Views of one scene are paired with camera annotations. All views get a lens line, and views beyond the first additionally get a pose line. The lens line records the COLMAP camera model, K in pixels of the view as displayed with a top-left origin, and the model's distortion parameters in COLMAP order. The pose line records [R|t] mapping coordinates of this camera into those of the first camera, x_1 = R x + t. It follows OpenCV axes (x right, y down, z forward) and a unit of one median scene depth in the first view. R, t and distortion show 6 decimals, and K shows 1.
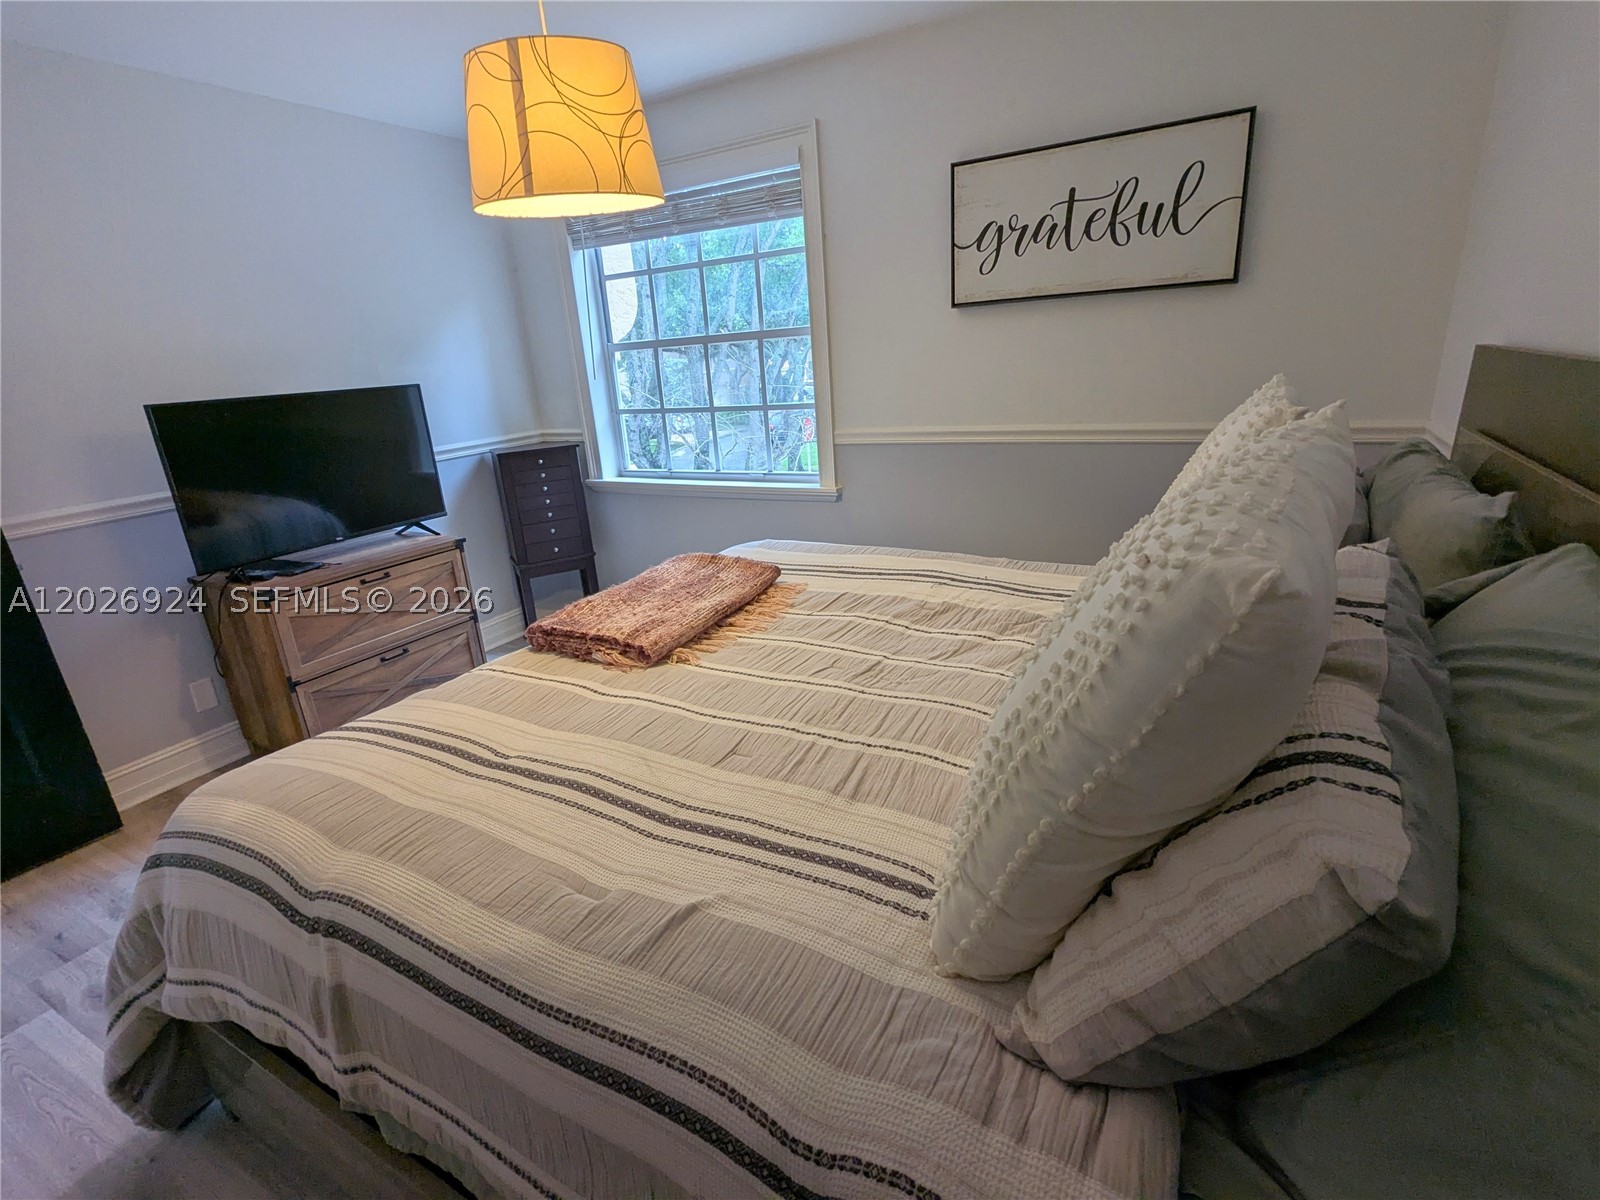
lens RADIAL K [[758.5, 0, 803.6], [0, 758.5, 599.9], [0, 0, 1]] dist [-0.002007, -0.000050]
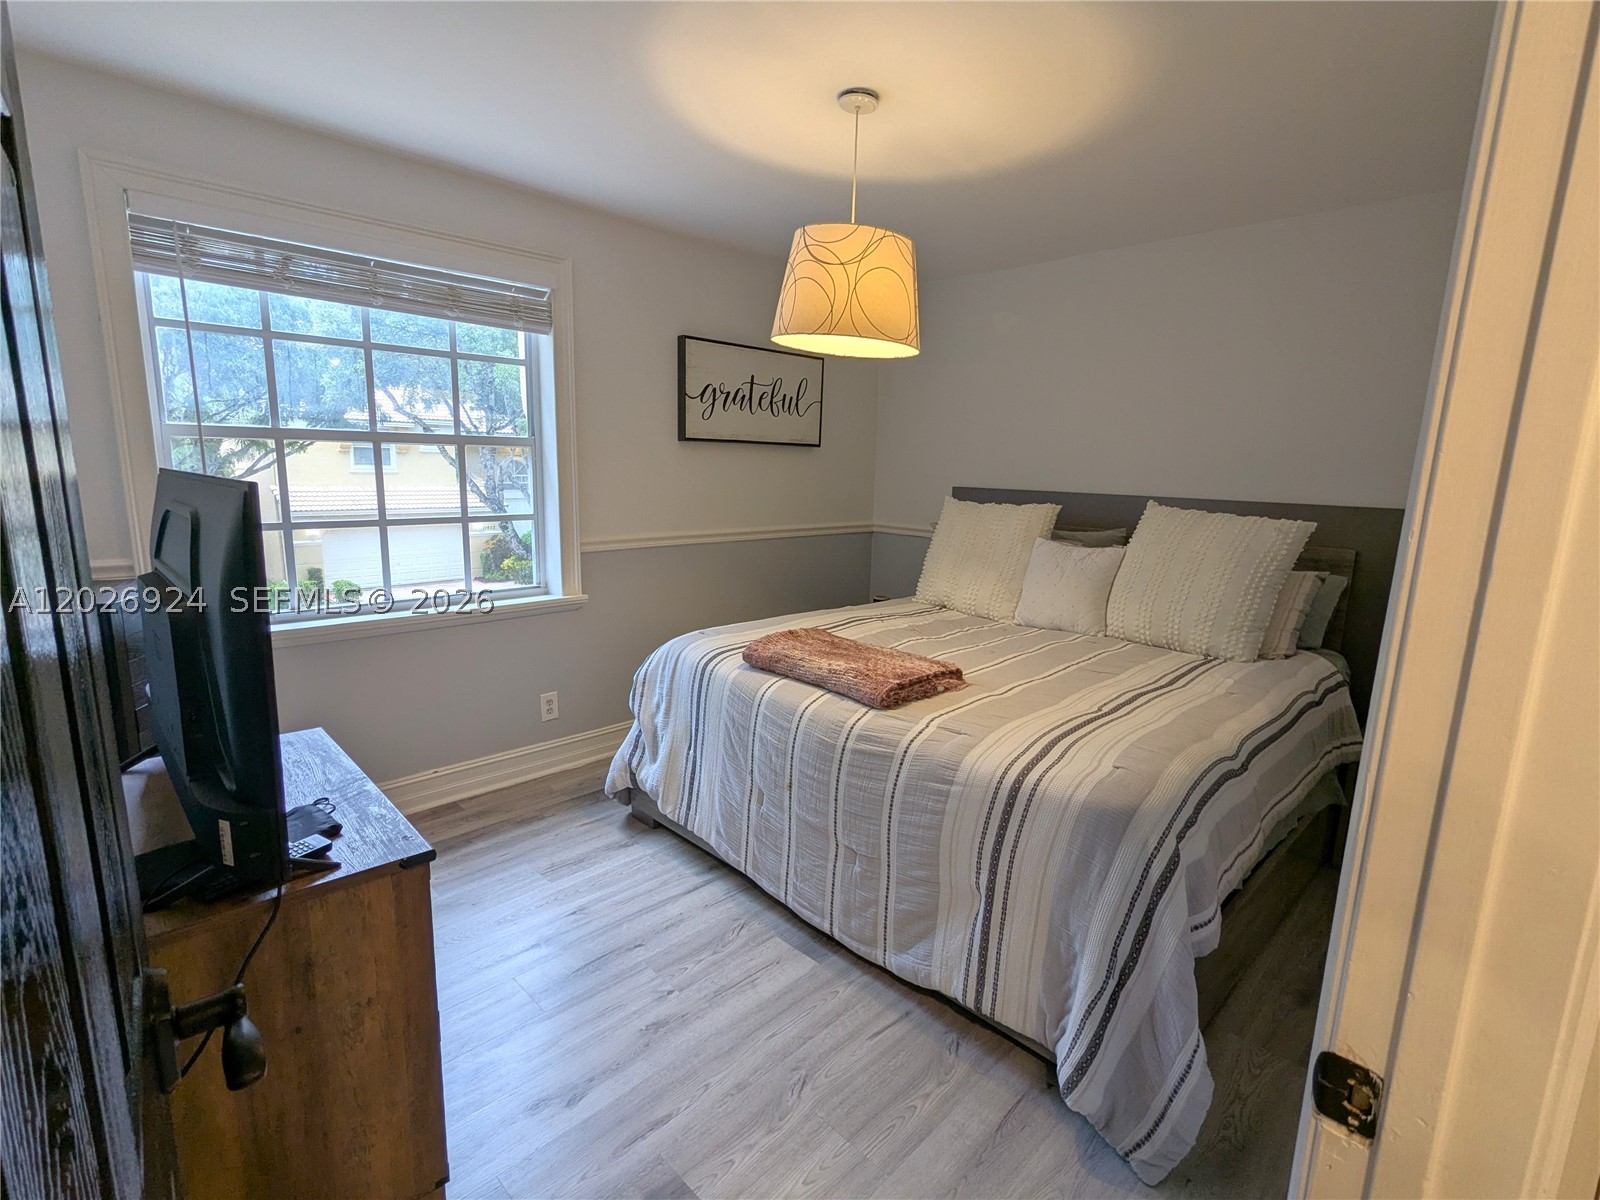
lens RADIAL K [[758.5, 0, 803.1], [0, 758.5, 601.6], [0, 0, 1]] dist [-0.002007, -0.000050]
pose [[0.271496, -0.098785, 0.957357, -1.071331], [0.261547, 0.964857, 0.025387, -0.111588], [-0.926220, 0.243501, 0.287791, 0.552811]]
